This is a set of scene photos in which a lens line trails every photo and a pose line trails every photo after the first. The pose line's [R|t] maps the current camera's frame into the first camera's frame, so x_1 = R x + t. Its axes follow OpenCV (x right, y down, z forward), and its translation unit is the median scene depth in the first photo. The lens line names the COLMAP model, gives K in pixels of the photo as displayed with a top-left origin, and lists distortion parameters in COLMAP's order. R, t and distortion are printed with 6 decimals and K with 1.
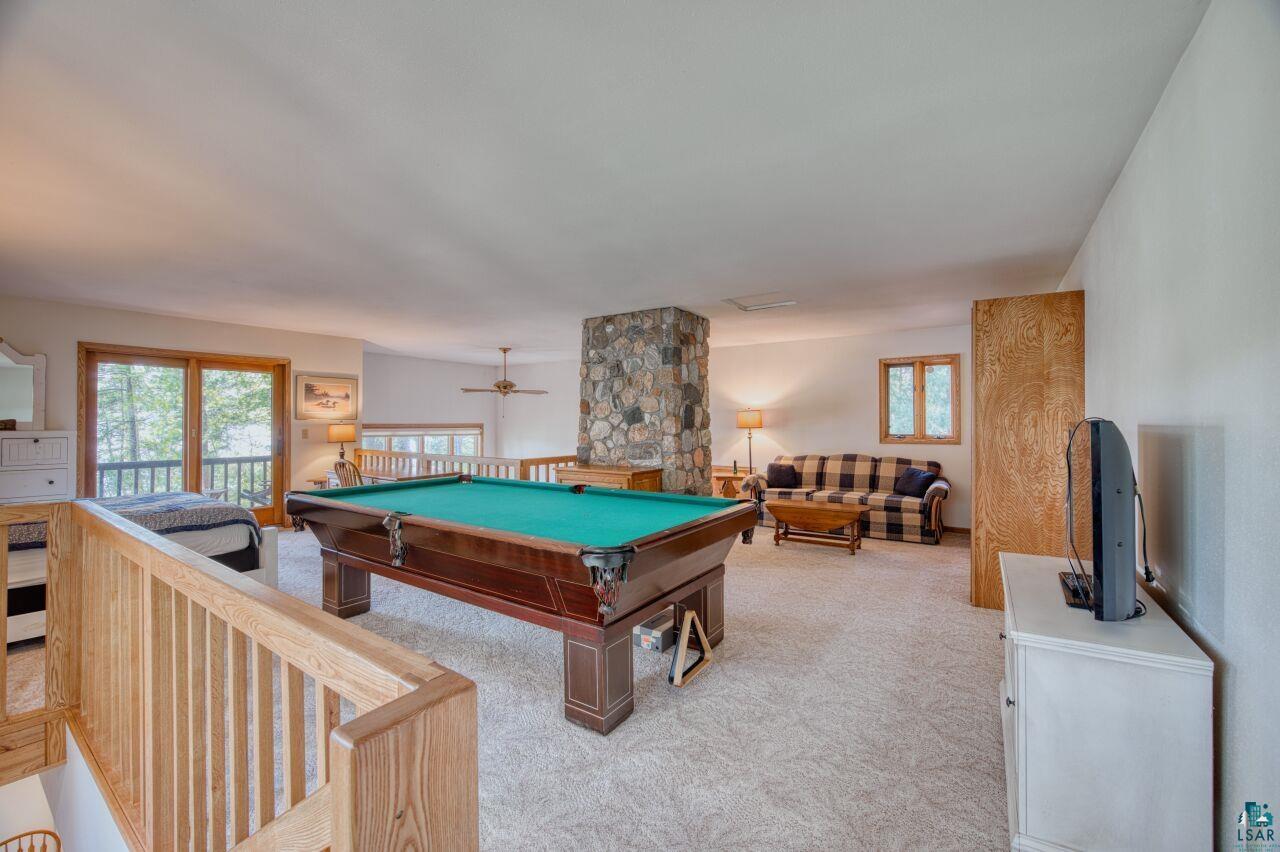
lens RADIAL K [[513.5, 0, 638.7], [0, 513.5, 421.0], [0, 0, 1]] dist [-0.026171, -0.001262]
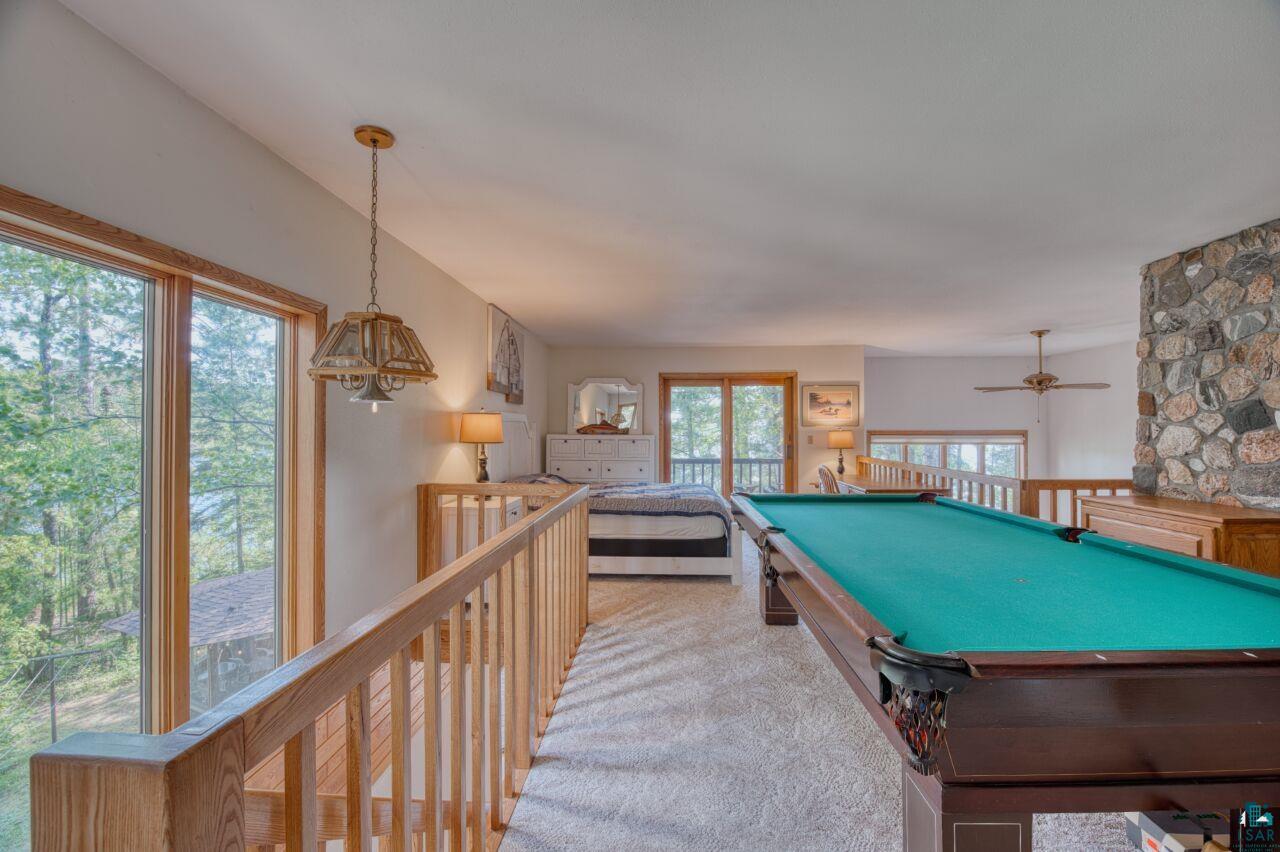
lens RADIAL K [[513.5, 0, 647.8], [0, 513.5, 424.8], [0, 0, 1]] dist [-0.026171, -0.001262]
pose [[0.530337, -0.008288, -0.847746, 0.091522], [0.003664, 0.999965, -0.007485, 0.000730], [0.847779, 0.000864, 0.530349, 0.159061]]
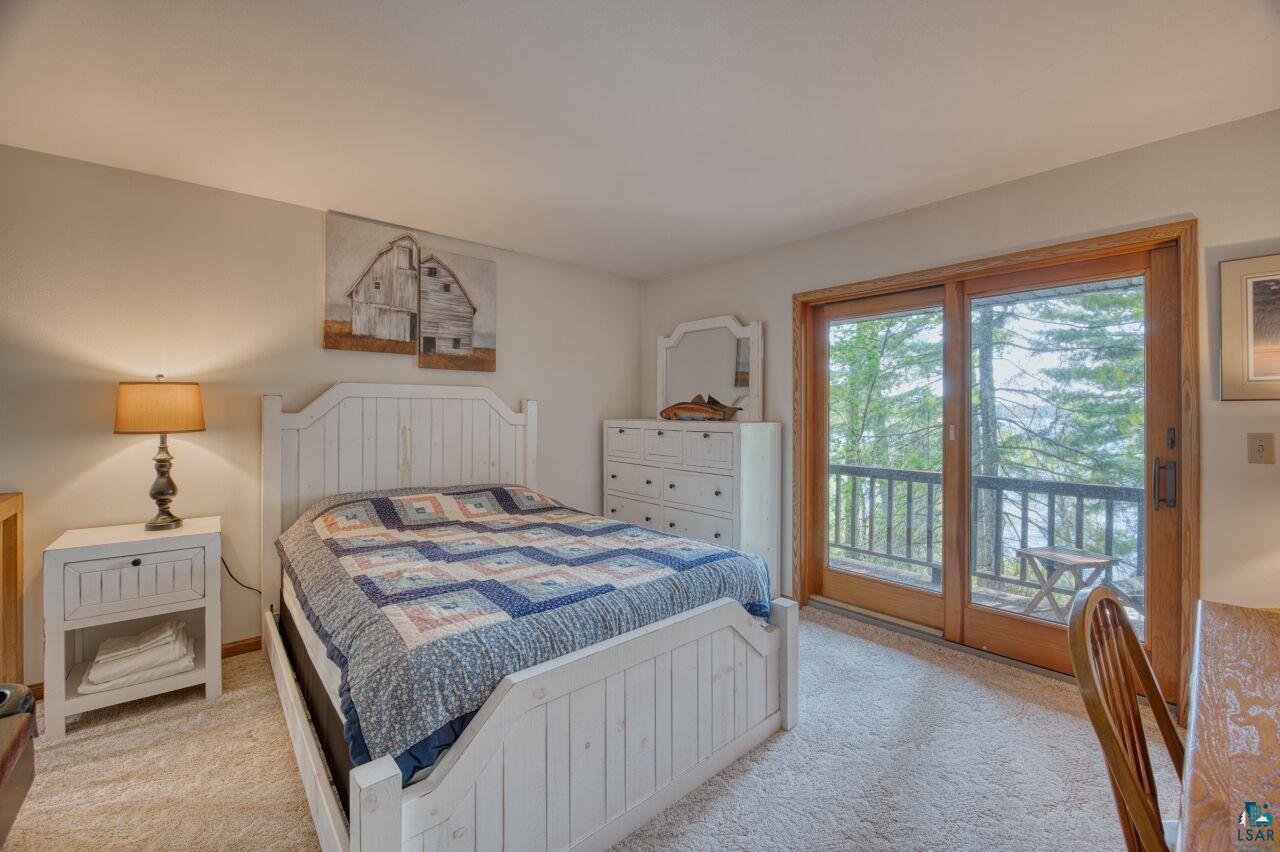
lens RADIAL K [[513.5, 0, 647.9], [0, 513.5, 419.2], [0, 0, 1]] dist [-0.026171, -0.001262]
pose [[-0.246111, 0.007917, -0.969209, -0.332017], [0.001507, 0.999969, 0.007786, 0.006517], [0.969241, 0.000455, -0.246115, 0.842302]]
